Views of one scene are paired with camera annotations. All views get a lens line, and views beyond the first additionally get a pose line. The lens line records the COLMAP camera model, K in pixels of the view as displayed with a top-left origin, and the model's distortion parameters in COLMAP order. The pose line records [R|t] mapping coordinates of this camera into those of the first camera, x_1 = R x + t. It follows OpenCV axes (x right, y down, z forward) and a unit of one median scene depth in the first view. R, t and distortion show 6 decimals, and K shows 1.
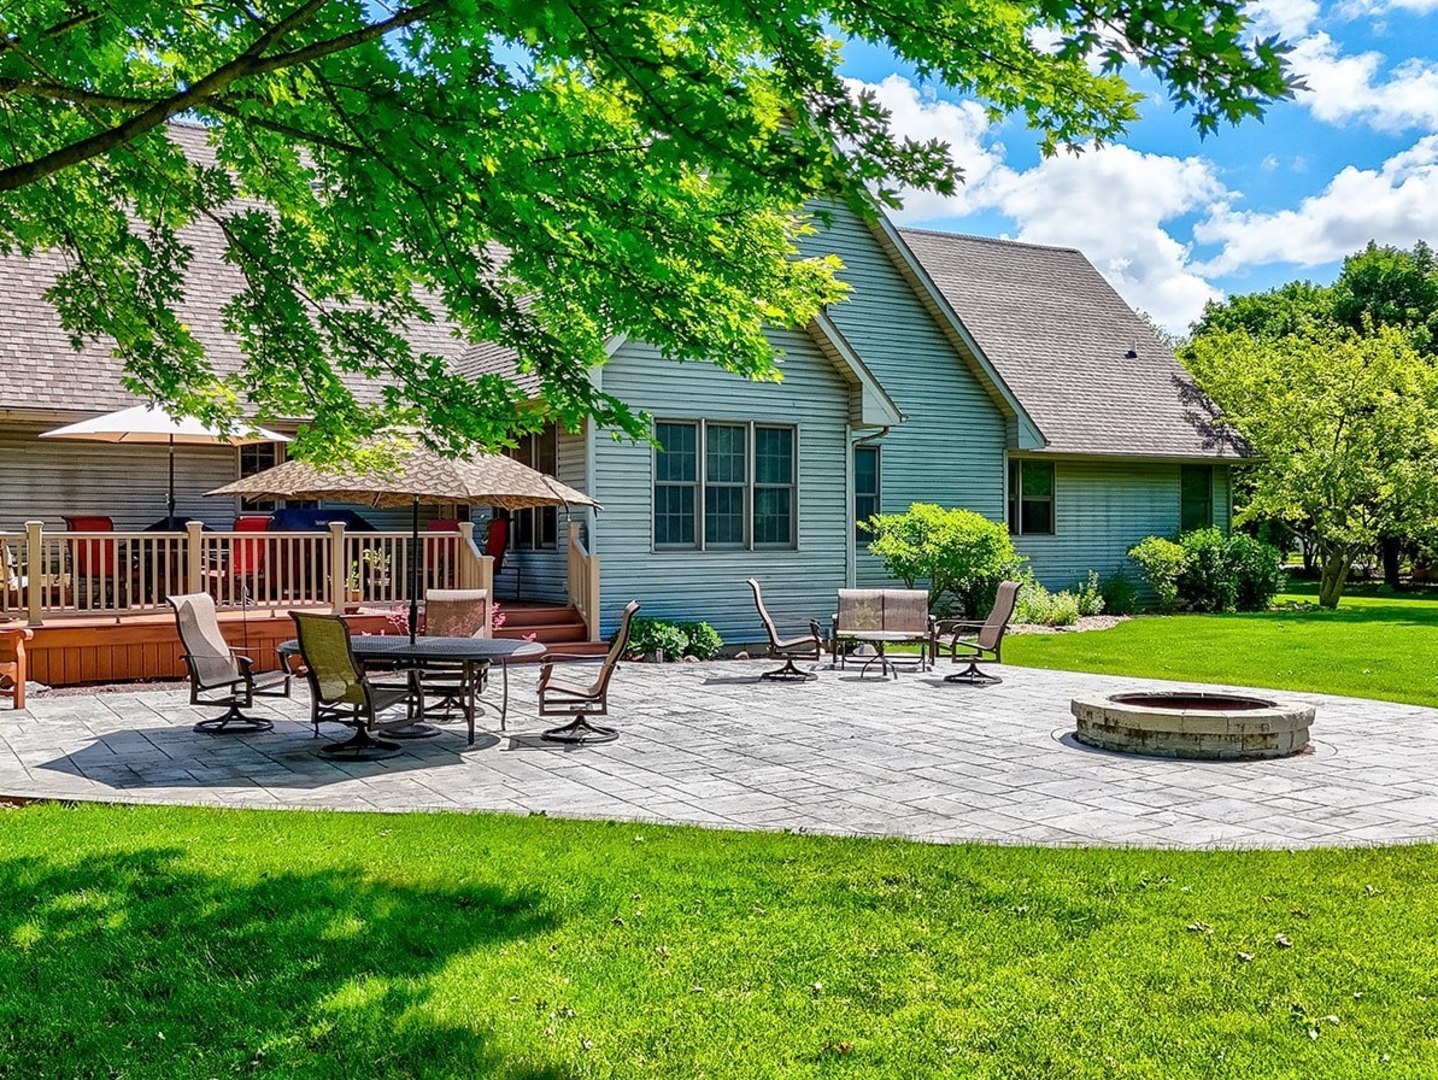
lens RADIAL K [[1424.0, 0, 702.9], [0, 1424.0, 539.9], [0, 0, 1]] dist [0.086581, -0.030294]
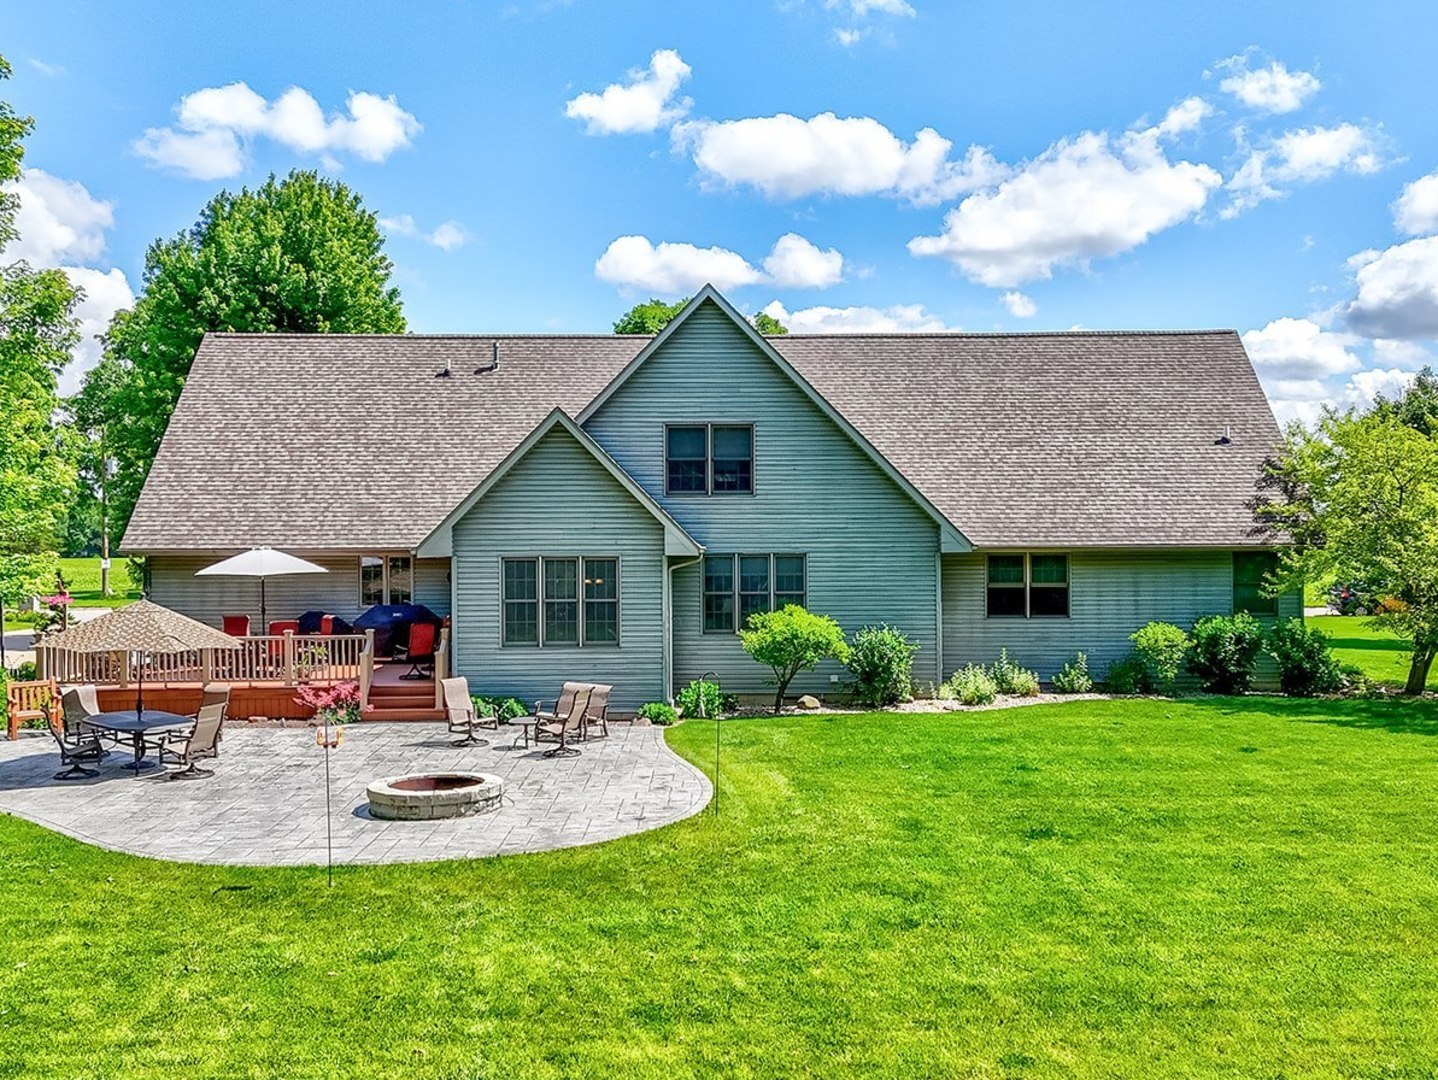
lens RADIAL K [[1424.0, 0, 702.9], [0, 1424.0, 539.9], [0, 0, 1]] dist [0.086581, -0.030294]
pose [[0.860148, -0.001196, -0.510042, 0.867918], [0.001821, 0.999998, 0.000726, -0.100644], [0.510041, -0.001553, 0.860149, -0.157972]]
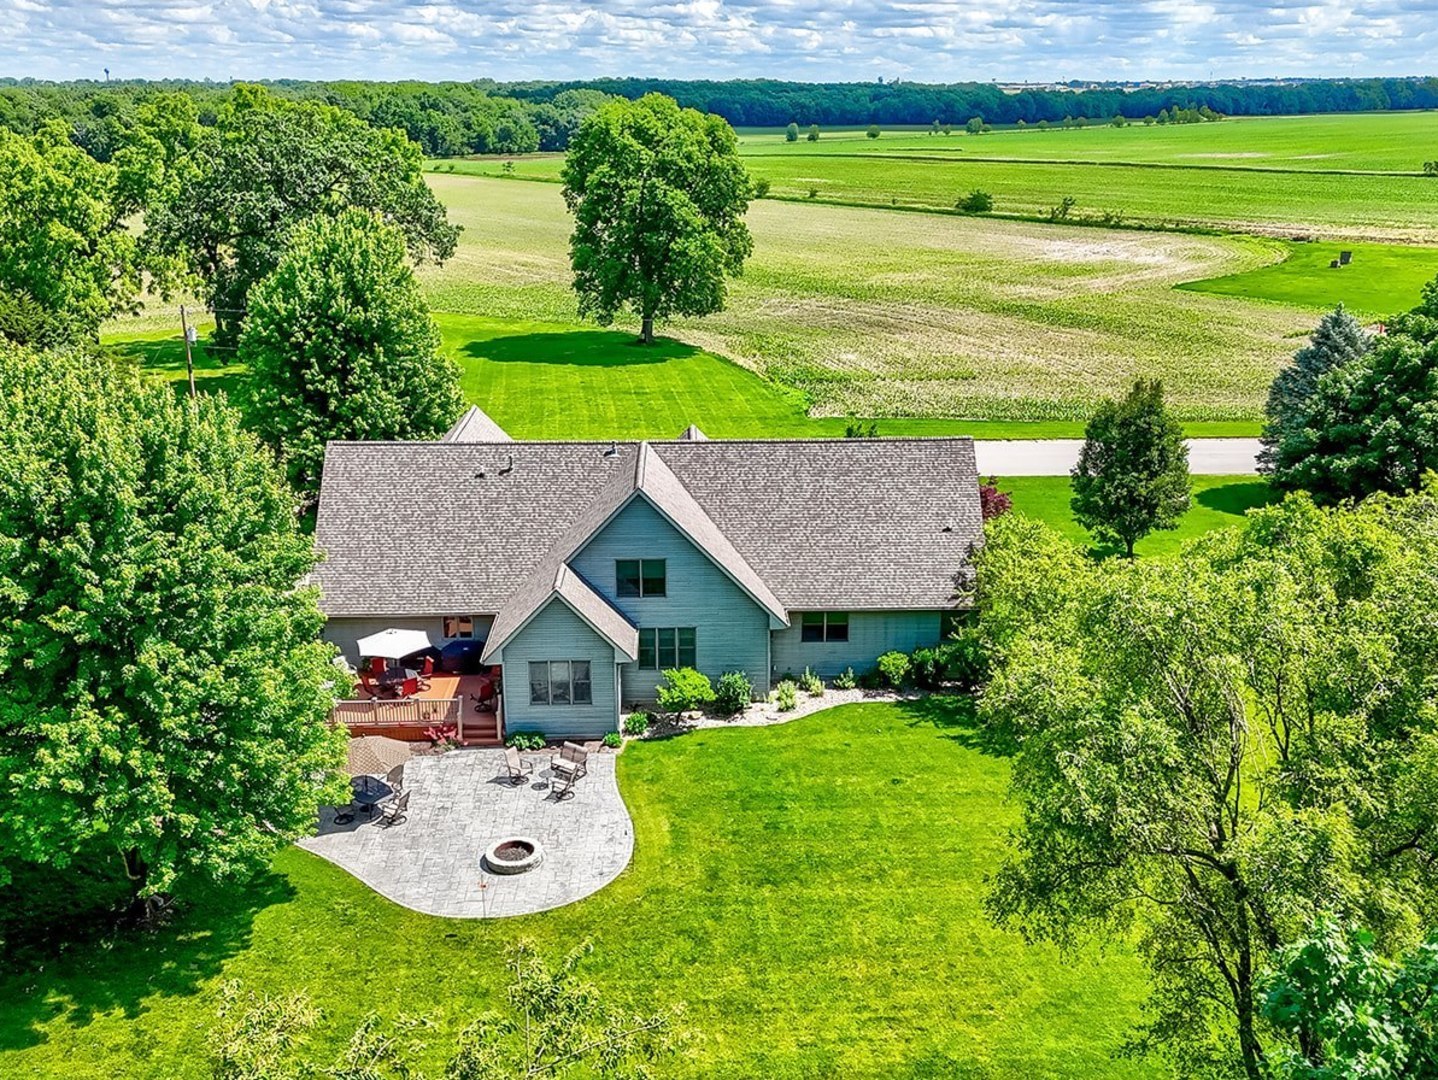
lens RADIAL K [[1518.8, 0, 700.5], [0, 1518.8, 509.7], [0, 0, 1]] dist [0.202441, -0.012419]
pose [[0.865460, 0.150085, -0.477967, 1.585180], [0.003311, 0.952335, 0.305035, -1.235866], [0.500966, -0.265578, 0.823712, -1.172228]]
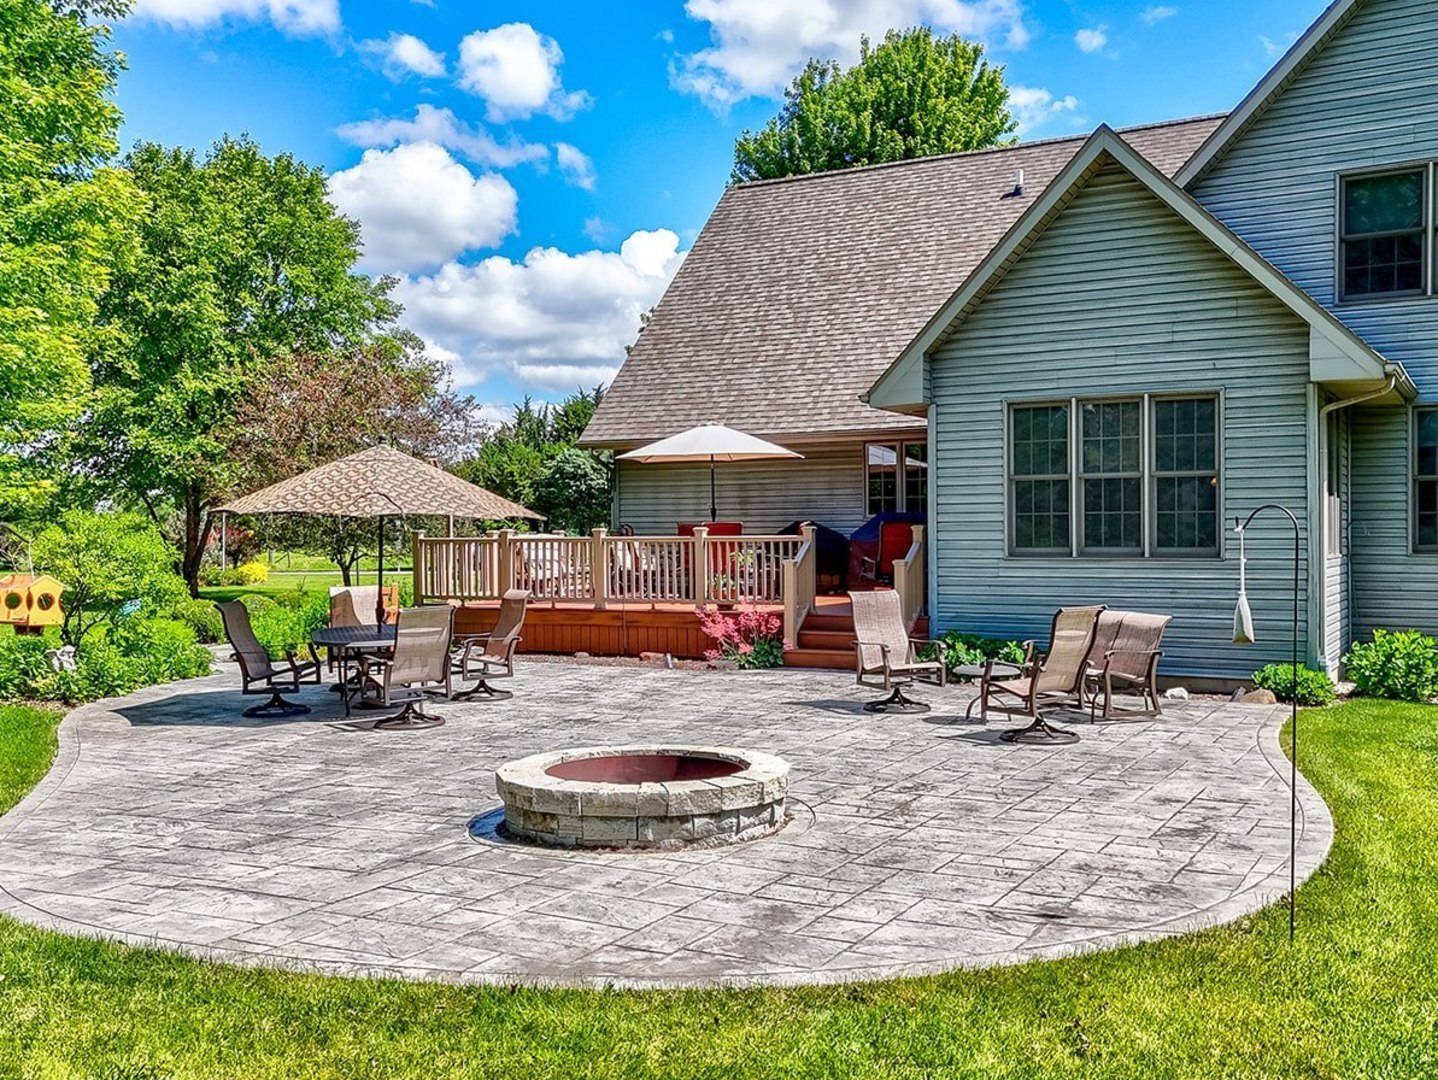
lens RADIAL K [[1385.1, 0, 719.0], [0, 1385.1, 540.0], [0, 0, 1]] dist [0.082963, -0.012519]
pose [[0.500288, 0.001198, -0.865858, 0.590572], [-0.001526, 0.999999, 0.000501, -0.002351], [0.865858, 0.001070, 0.500289, 0.410110]]
